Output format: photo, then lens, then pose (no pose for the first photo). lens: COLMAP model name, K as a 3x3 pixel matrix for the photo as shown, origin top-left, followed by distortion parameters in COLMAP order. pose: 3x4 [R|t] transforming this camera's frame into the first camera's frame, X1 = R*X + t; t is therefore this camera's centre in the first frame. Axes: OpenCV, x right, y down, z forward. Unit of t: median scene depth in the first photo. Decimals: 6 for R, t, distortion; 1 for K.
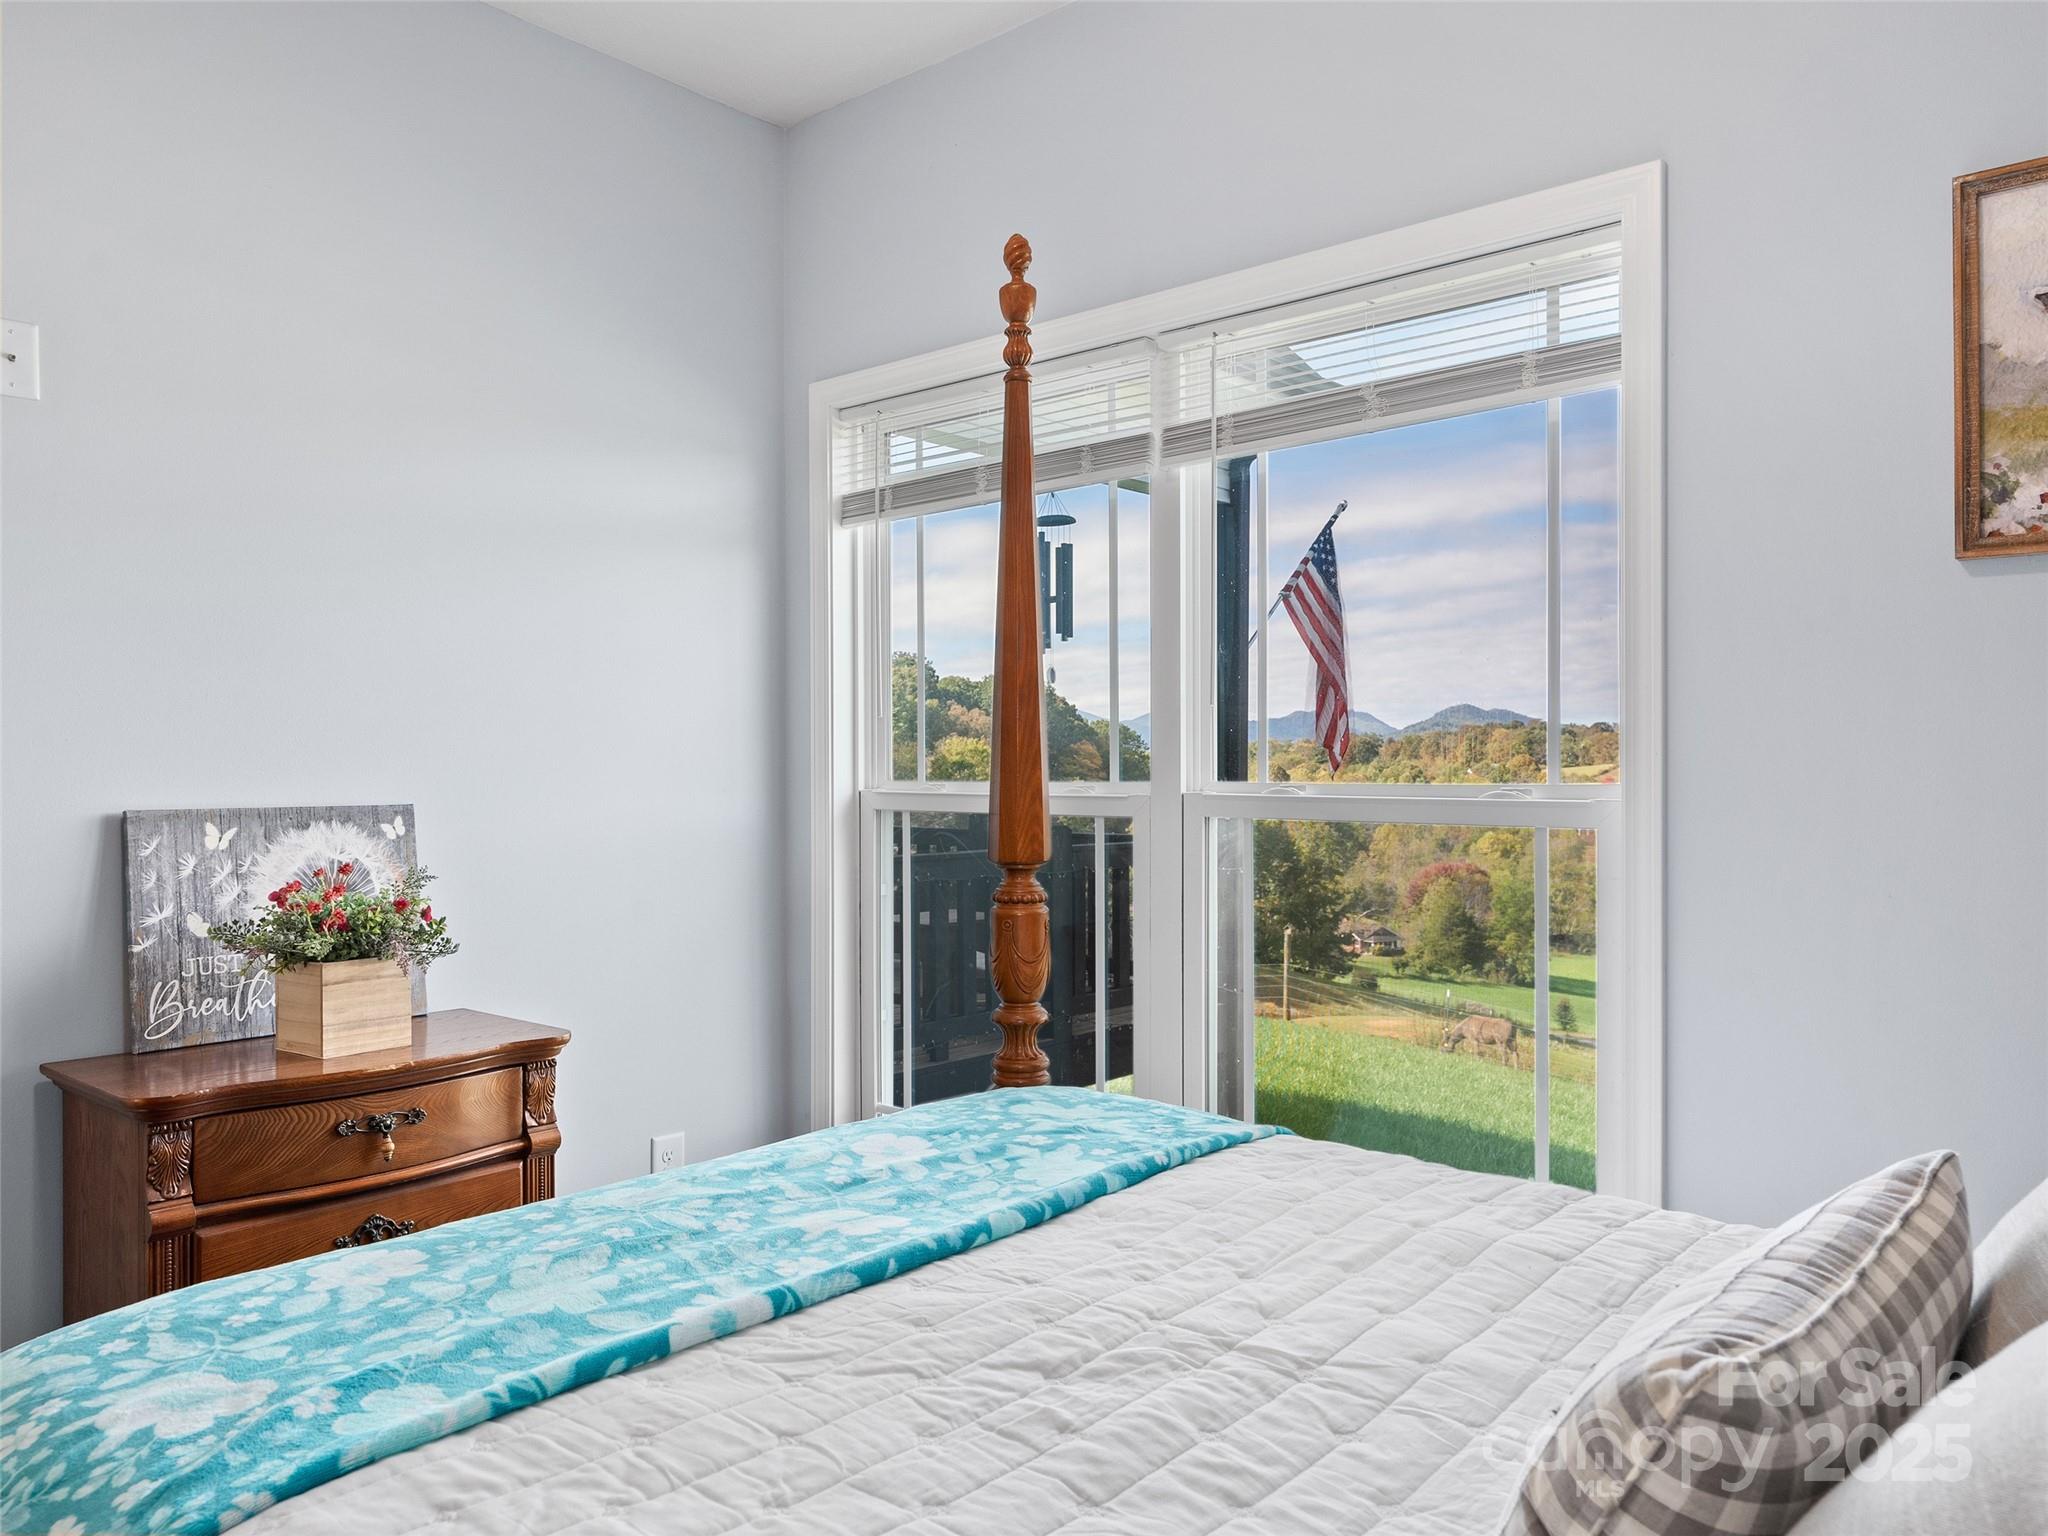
lens RADIAL K [[1475.6, 0, 1013.0], [0, 1475.6, 770.4], [0, 0, 1]] dist [0.005342, 0.001987]
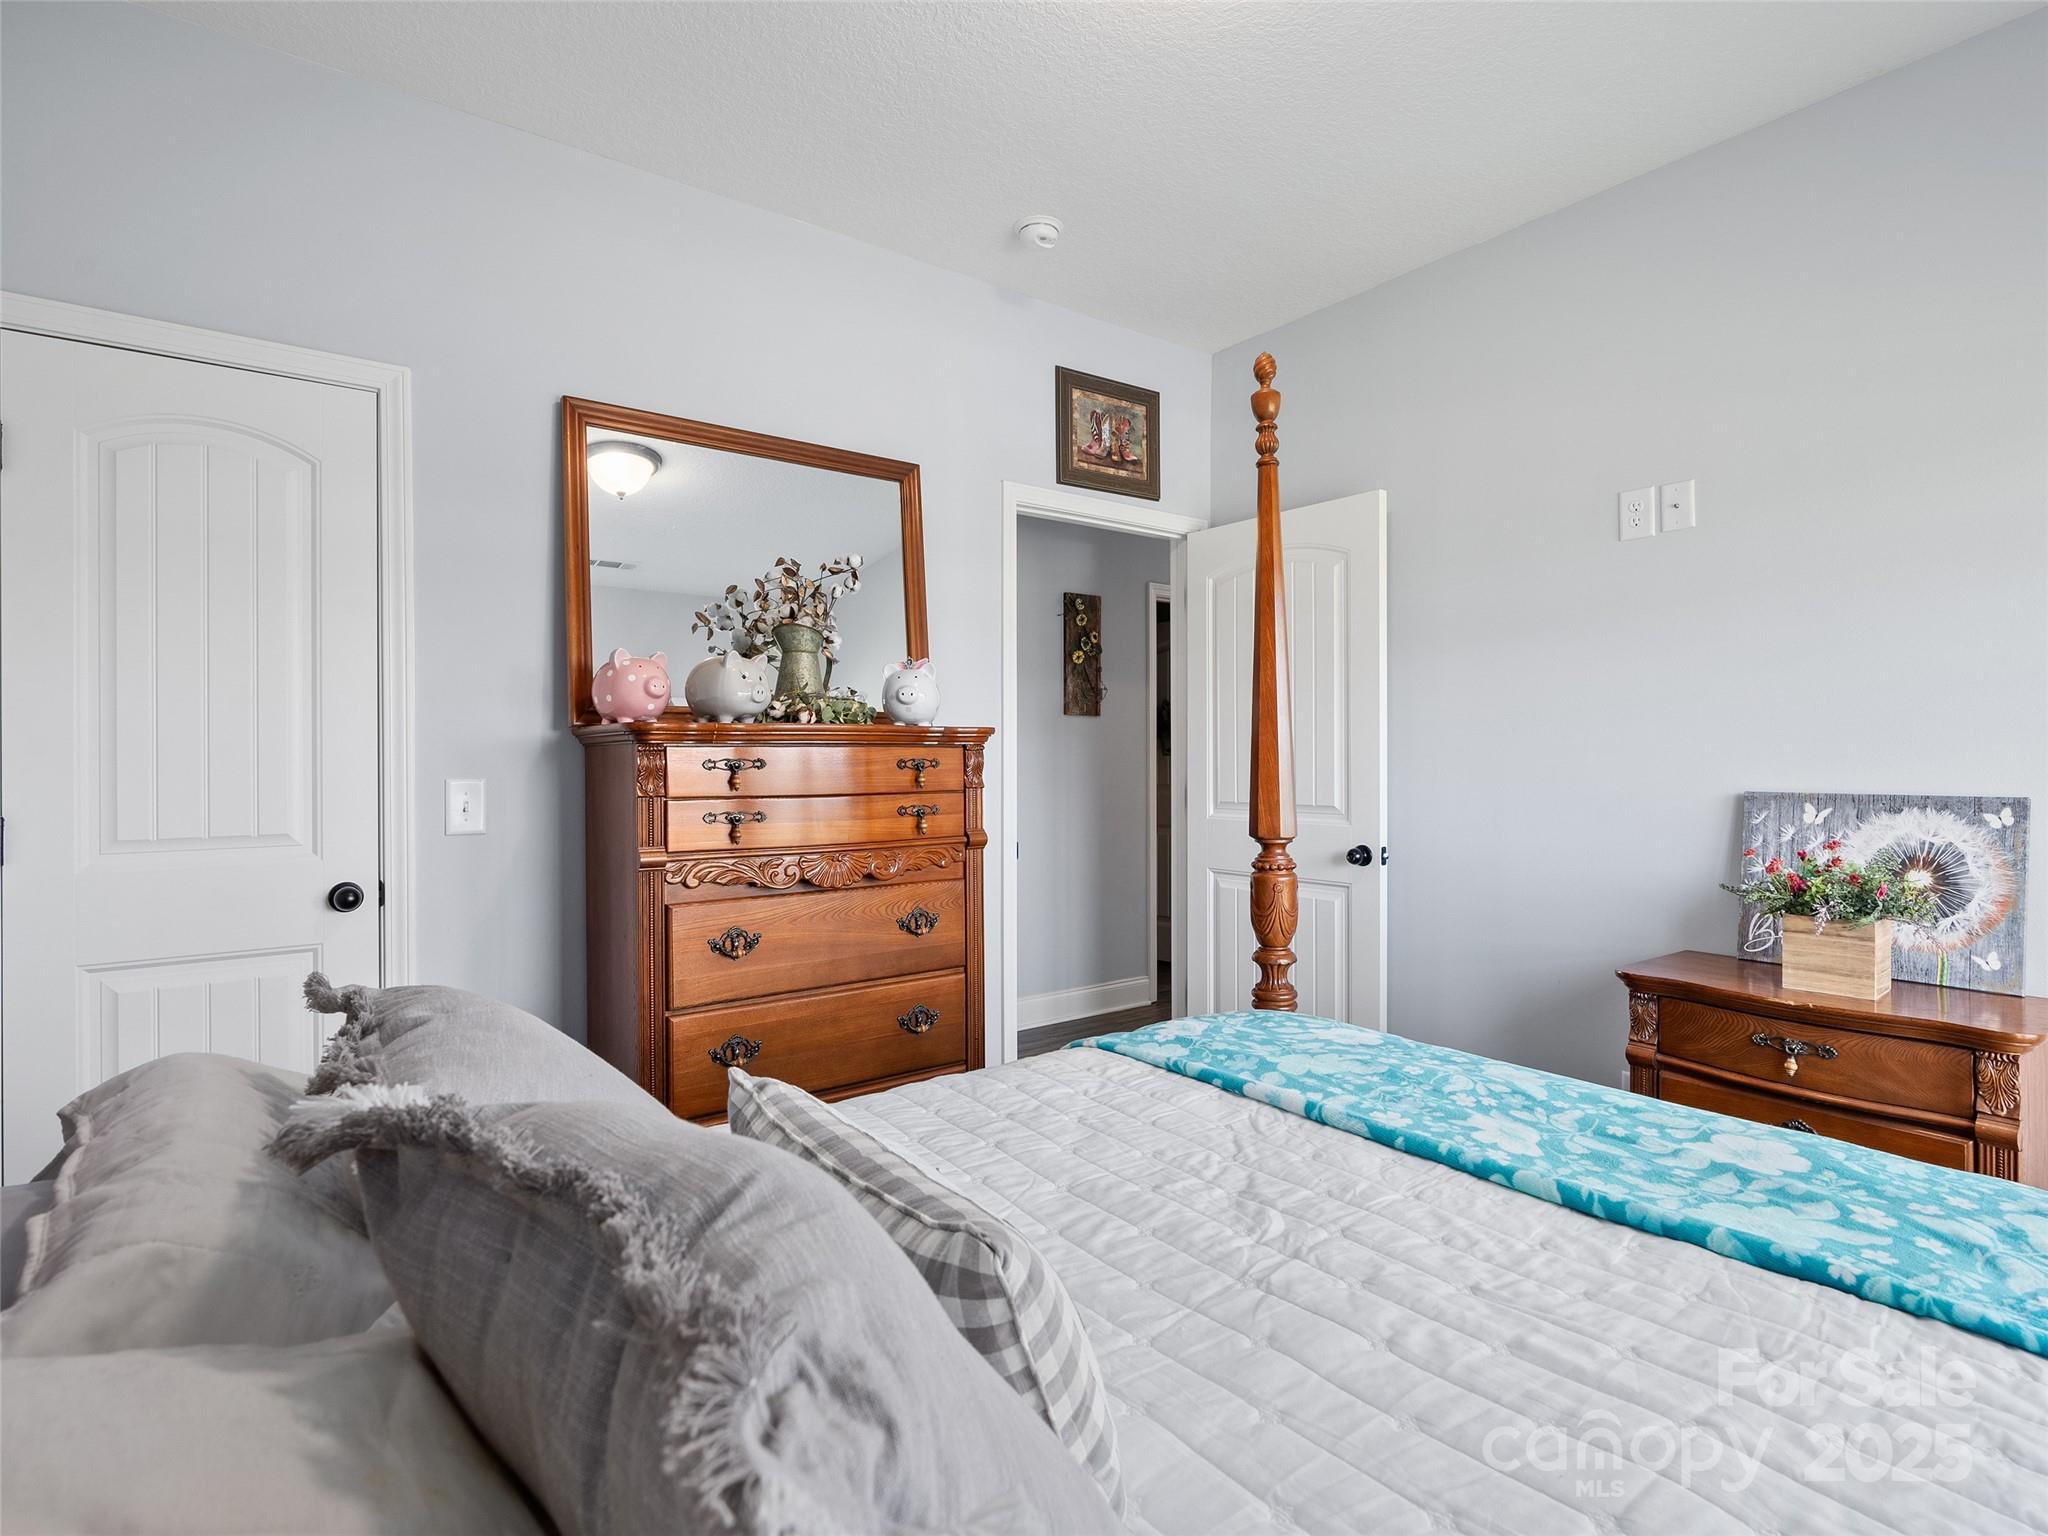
lens RADIAL K [[1044.9, 0, 1016.4], [0, 1044.9, 765.2], [0, 0, 1]] dist [-0.003948, -0.001325]
pose [[-0.213354, 0.011014, -0.976913, 0.723488], [0.000817, 0.999938, 0.011095, -0.013779], [0.976975, 0.001569, -0.213350, 0.680731]]
